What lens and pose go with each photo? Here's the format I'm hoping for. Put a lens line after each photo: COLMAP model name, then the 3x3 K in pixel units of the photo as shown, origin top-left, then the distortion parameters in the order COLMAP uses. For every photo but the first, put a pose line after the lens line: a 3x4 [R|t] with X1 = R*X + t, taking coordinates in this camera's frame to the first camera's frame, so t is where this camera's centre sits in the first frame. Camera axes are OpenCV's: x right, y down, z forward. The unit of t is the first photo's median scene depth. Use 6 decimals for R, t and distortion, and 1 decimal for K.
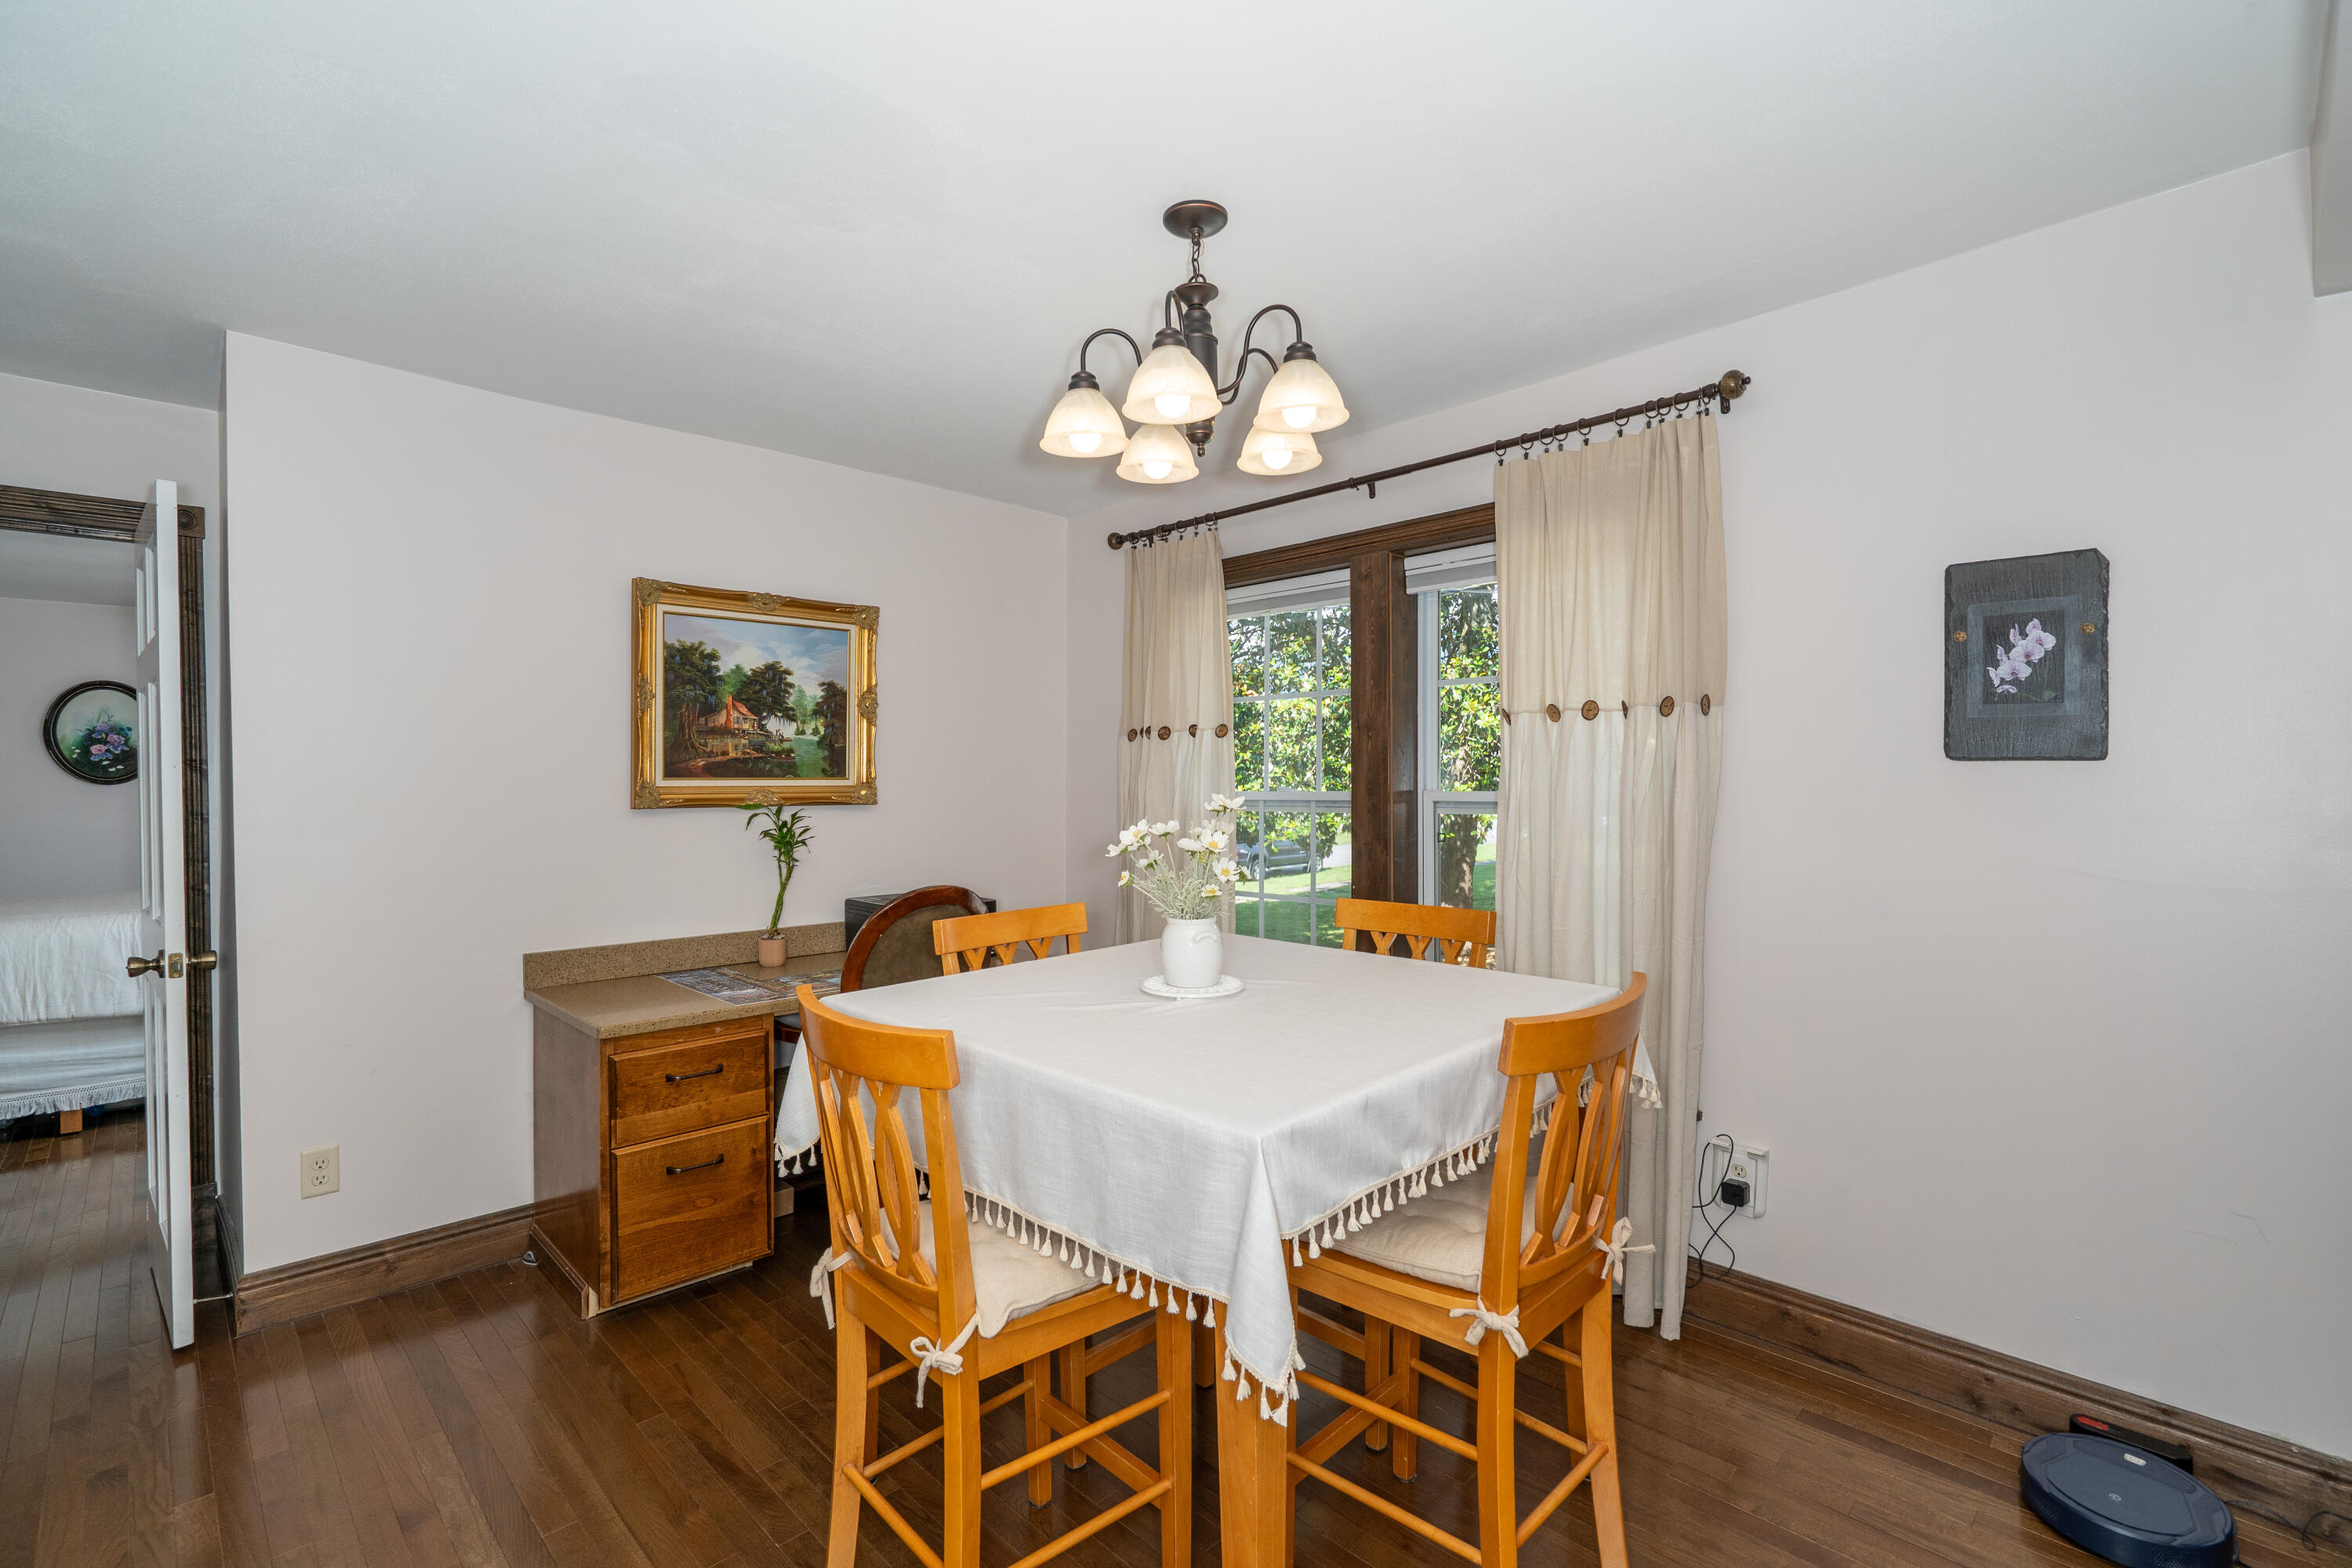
lens RADIAL K [[1061.3, 0, 1165.9], [0, 1061.3, 779.0], [0, 0, 1]] dist [0.001138, 0.000541]
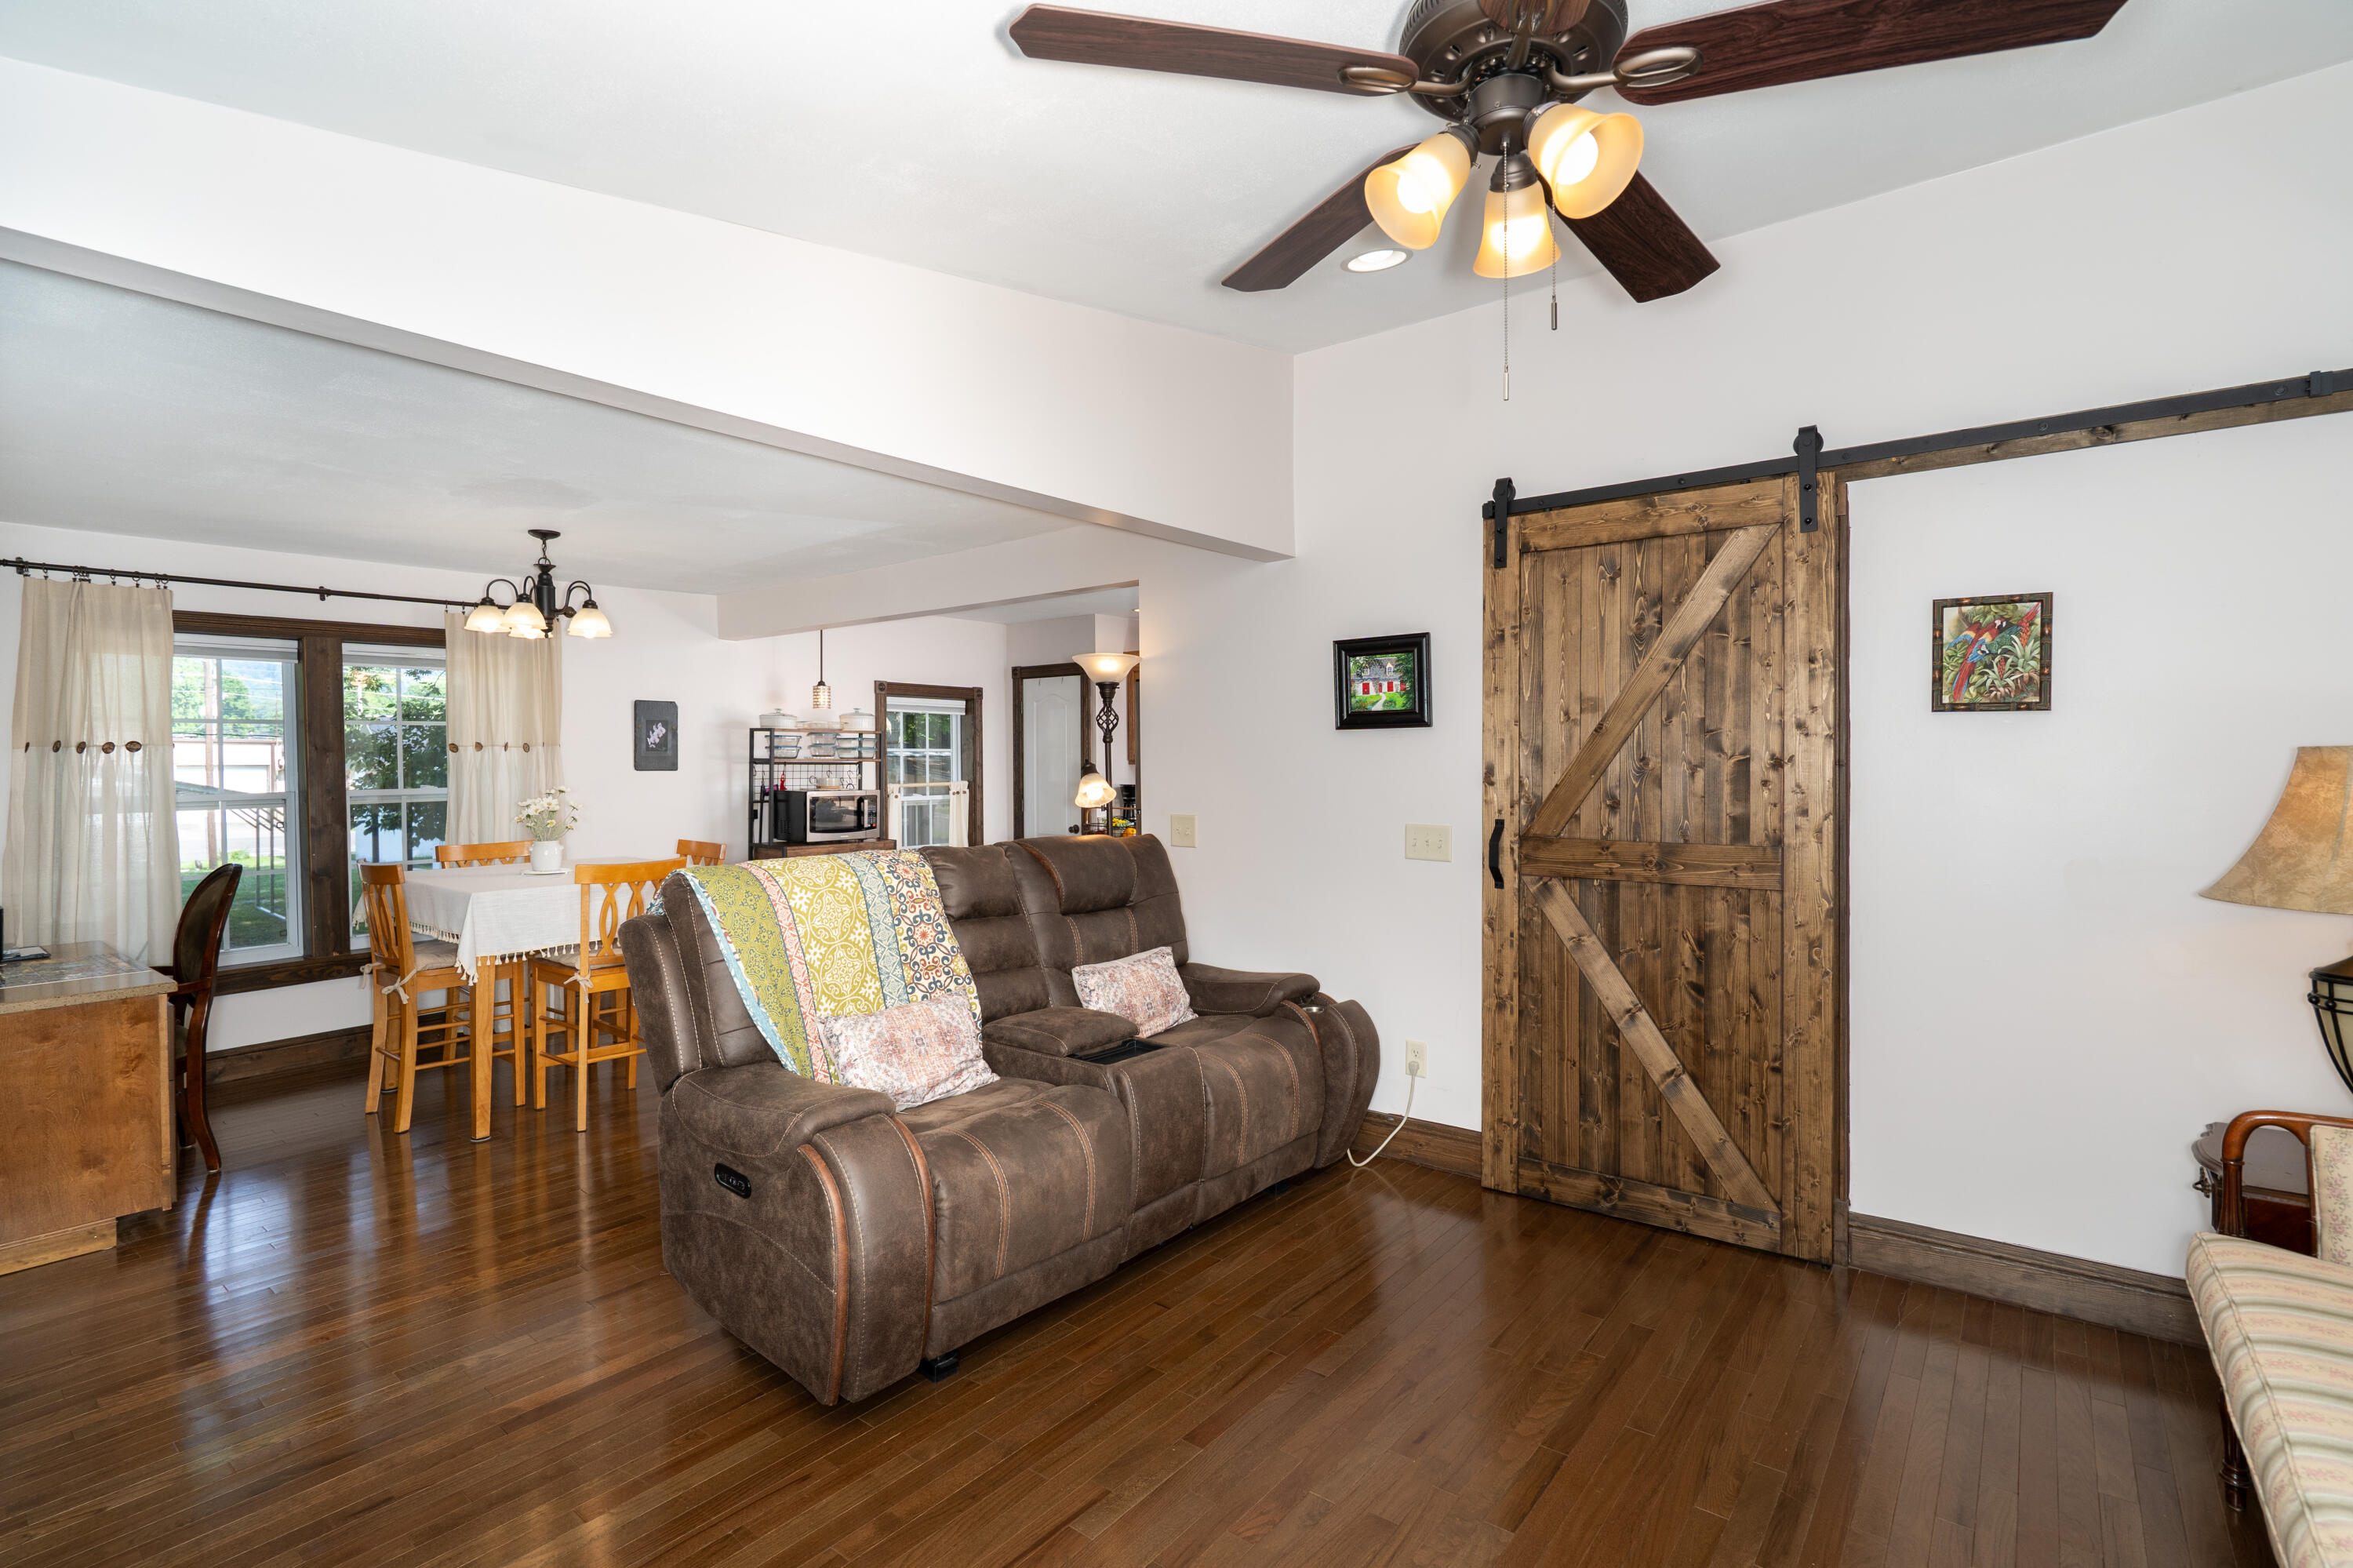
lens RADIAL K [[1061.7, 0, 1166.3], [0, 1061.7, 779.0], [0, 0, 1]] dist [0.001138, 0.000541]
pose [[-0.125922, -0.008535, 0.992003, -1.503423], [0.017161, 0.999795, 0.010780, -0.001515], [-0.991892, 0.018381, -0.125749, -0.015413]]
